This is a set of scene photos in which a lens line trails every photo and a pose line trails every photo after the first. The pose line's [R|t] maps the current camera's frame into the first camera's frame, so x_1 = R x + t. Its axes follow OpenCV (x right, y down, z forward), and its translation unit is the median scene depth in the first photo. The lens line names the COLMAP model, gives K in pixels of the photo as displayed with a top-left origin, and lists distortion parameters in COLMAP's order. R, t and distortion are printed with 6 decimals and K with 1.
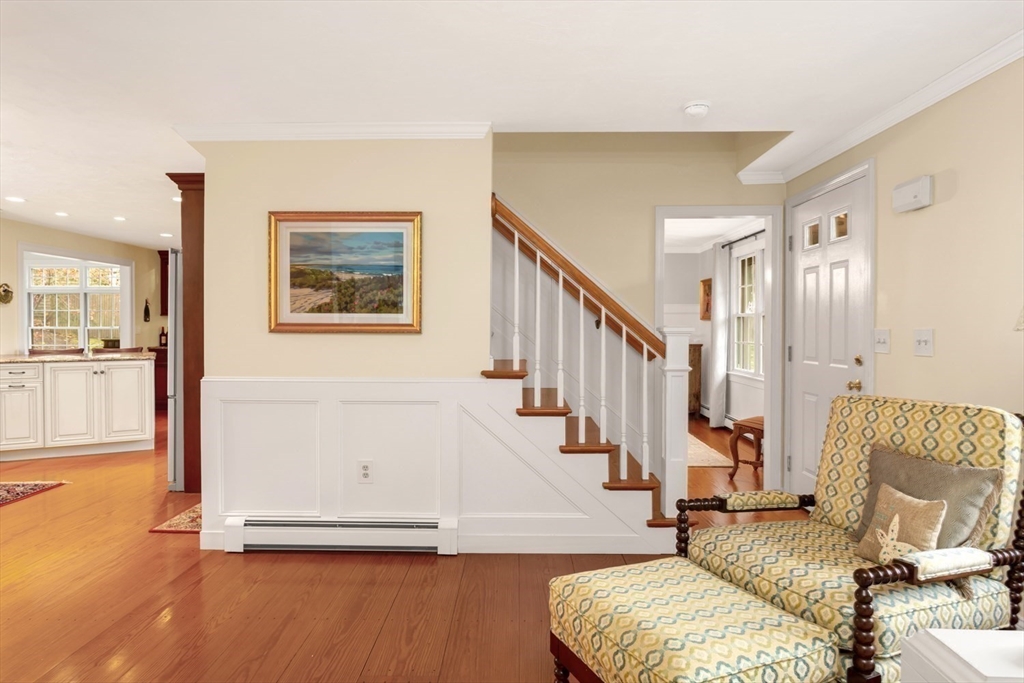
lens RADIAL K [[608.6, 0, 500.3], [0, 608.6, 335.8], [0, 0, 1]] dist [-0.016005, -0.000688]
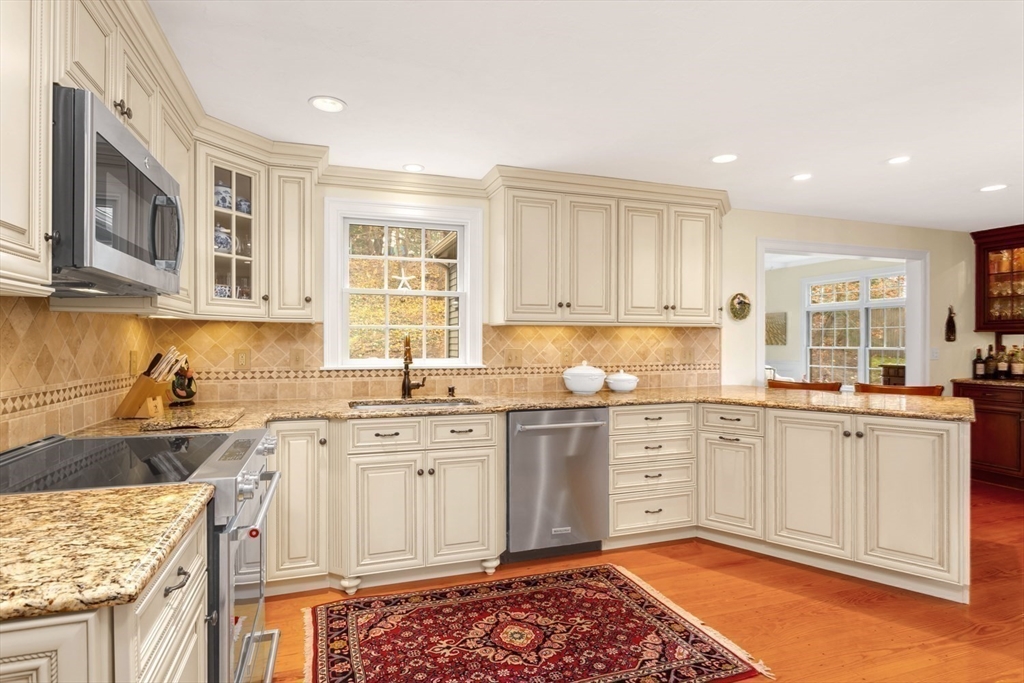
lens RADIAL K [[496.7, 0, 519.1], [0, 496.7, 343.3], [0, 0, 1]] dist [0.000503, 0.000375]
pose [[0.326365, -0.000249, -0.945244, -0.425679], [-0.015911, 0.999857, -0.005757, -0.019645], [0.945110, 0.016918, 0.326314, 0.714801]]
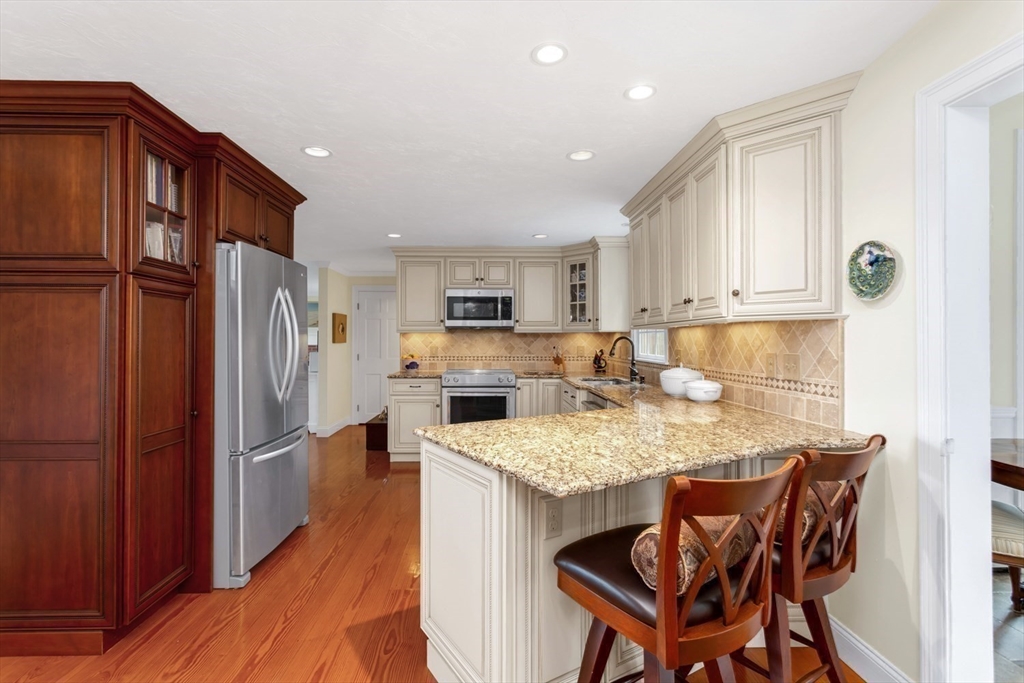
lens RADIAL K [[489.6, 0, 505.5], [0, 489.6, 338.0], [0, 0, 1]] dist [-0.000598, 0.000336]
pose [[-0.998174, -0.003707, -0.060283, -0.801873], [-0.004475, 0.999911, 0.012602, -0.043269], [0.060231, 0.012849, -0.998102, 1.749627]]
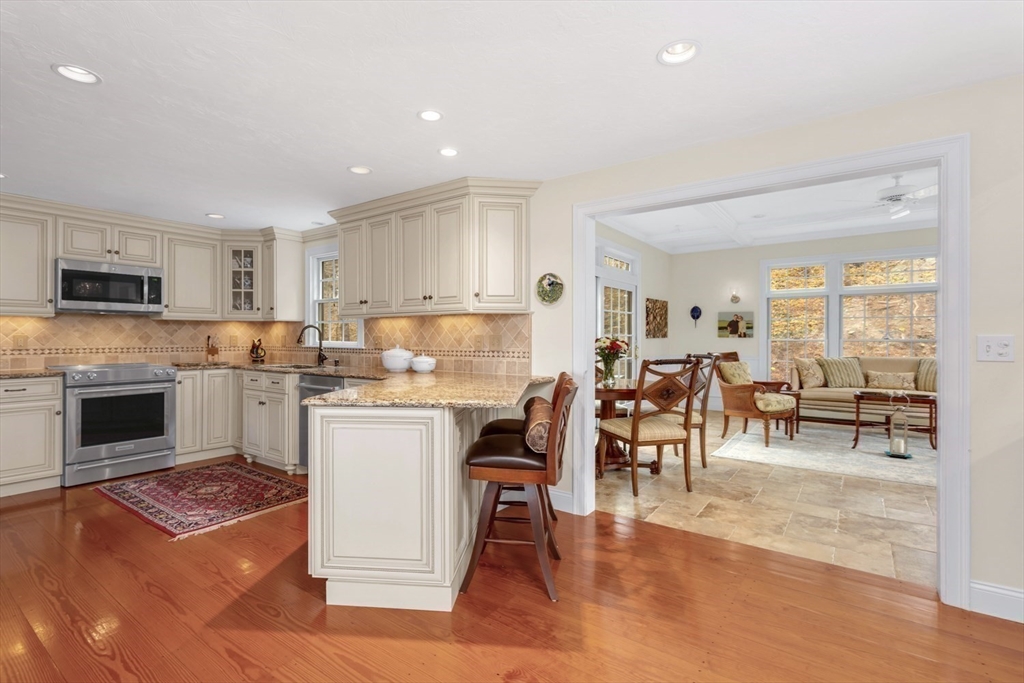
lens RADIAL K [[483.0, 0, 511.9], [0, 483.0, 336.5], [0, 0, 1]] dist [0.012893, 0.000111]
pose [[-0.566074, -0.003392, -0.824347, -0.472630], [-0.016415, 0.999840, 0.007159, -0.024829], [0.824191, 0.017584, -0.566039, 1.744298]]
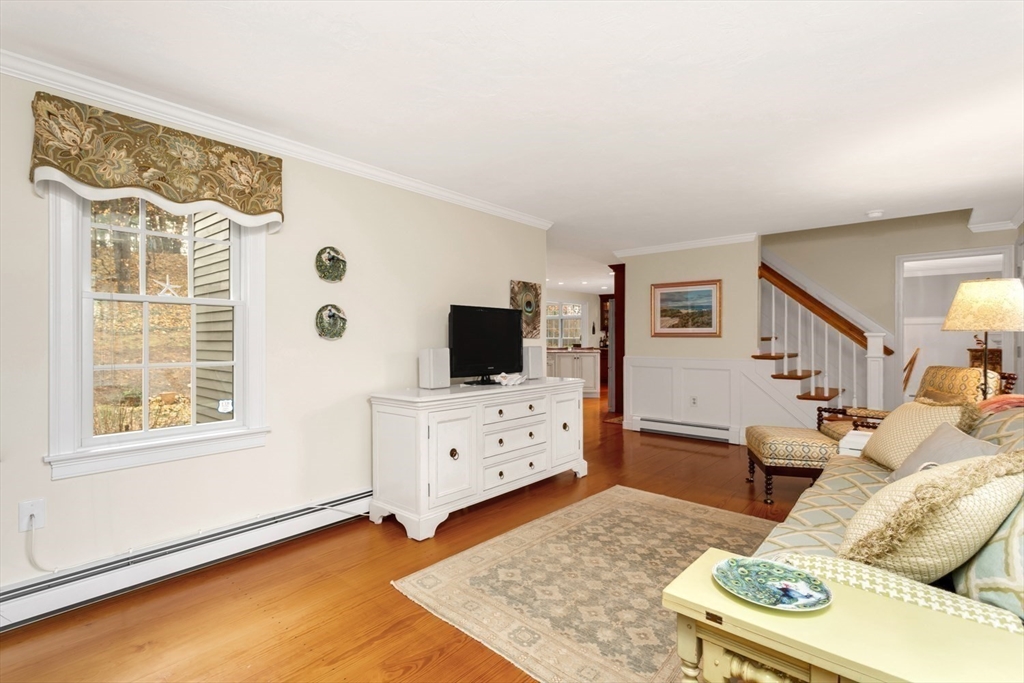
lens RADIAL K [[489.6, 0, 505.5], [0, 489.6, 338.0], [0, 0, 1]] dist [-0.000598, 0.000336]
pose [[0.774145, -0.003388, -0.632999, 0.279284], [-0.007916, 0.999856, -0.015032, 0.023388], [0.632958, 0.016648, 0.774007, -0.598981]]
